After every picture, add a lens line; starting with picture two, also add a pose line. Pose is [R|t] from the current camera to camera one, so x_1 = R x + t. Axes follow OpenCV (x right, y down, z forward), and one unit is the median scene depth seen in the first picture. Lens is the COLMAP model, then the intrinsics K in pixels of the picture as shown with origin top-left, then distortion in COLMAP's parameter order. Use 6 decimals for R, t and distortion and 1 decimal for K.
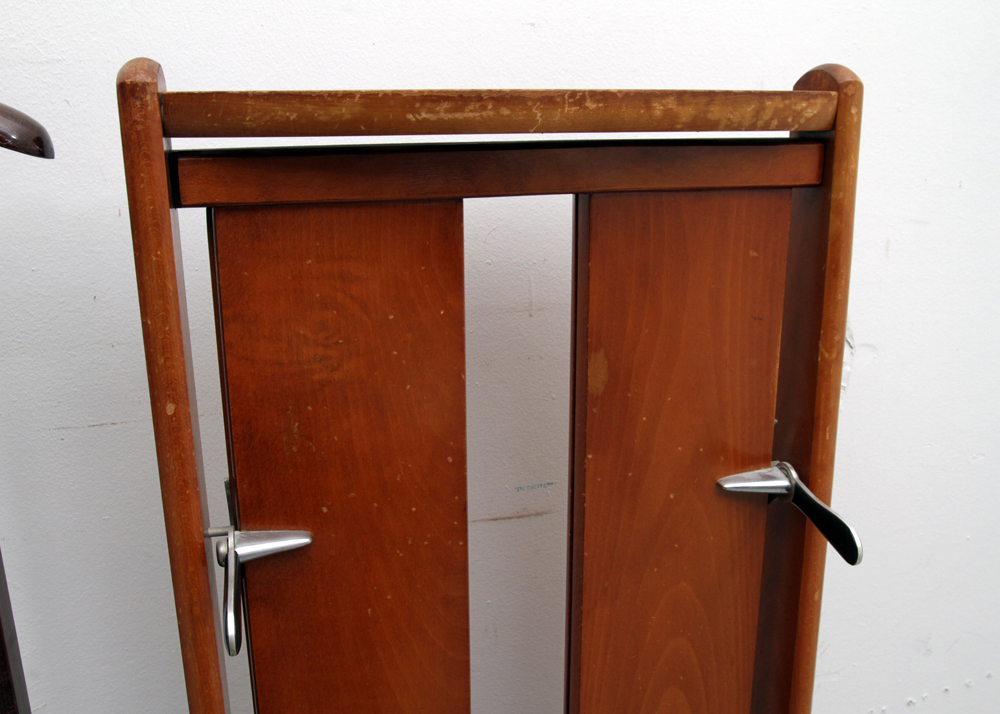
lens RADIAL K [[918.9, 0, 498.4], [0, 918.9, 359.7], [0, 0, 1]] dist [-0.071440, 0.000000]
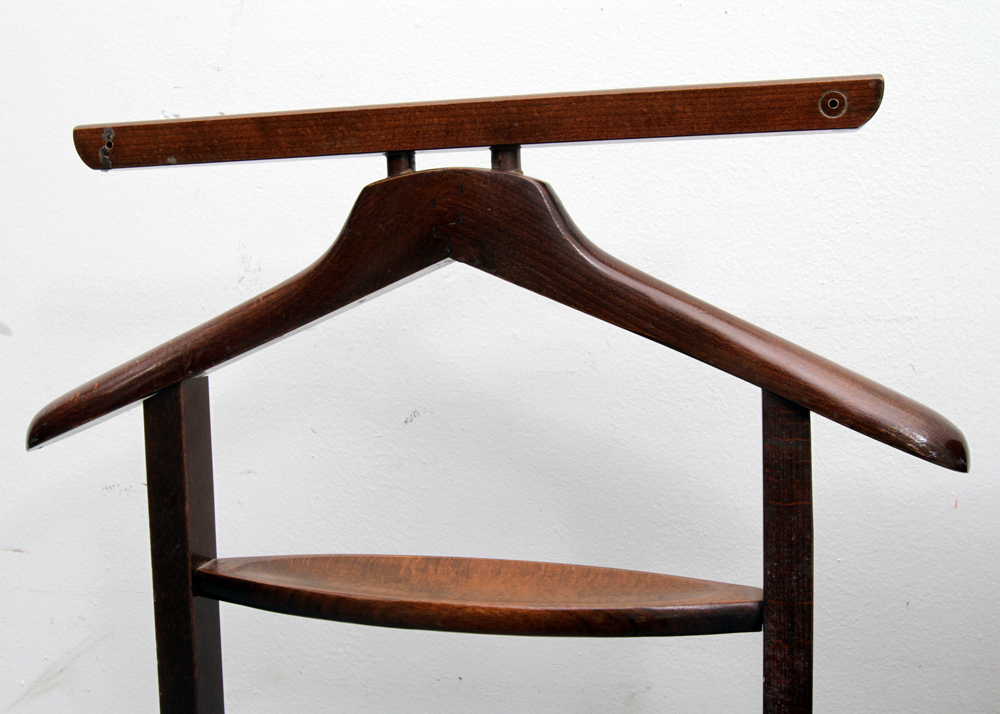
lens RADIAL K [[1115.4, 0, 497.2], [0, 1115.4, 361.5], [0, 0, 1]] dist [-0.055048, 0.000000]
pose [[0.855354, 0.055339, -0.515079, -0.300641], [-0.143013, 0.980864, -0.132109, -0.110183], [0.497912, 0.186663, 0.846901, -0.048842]]
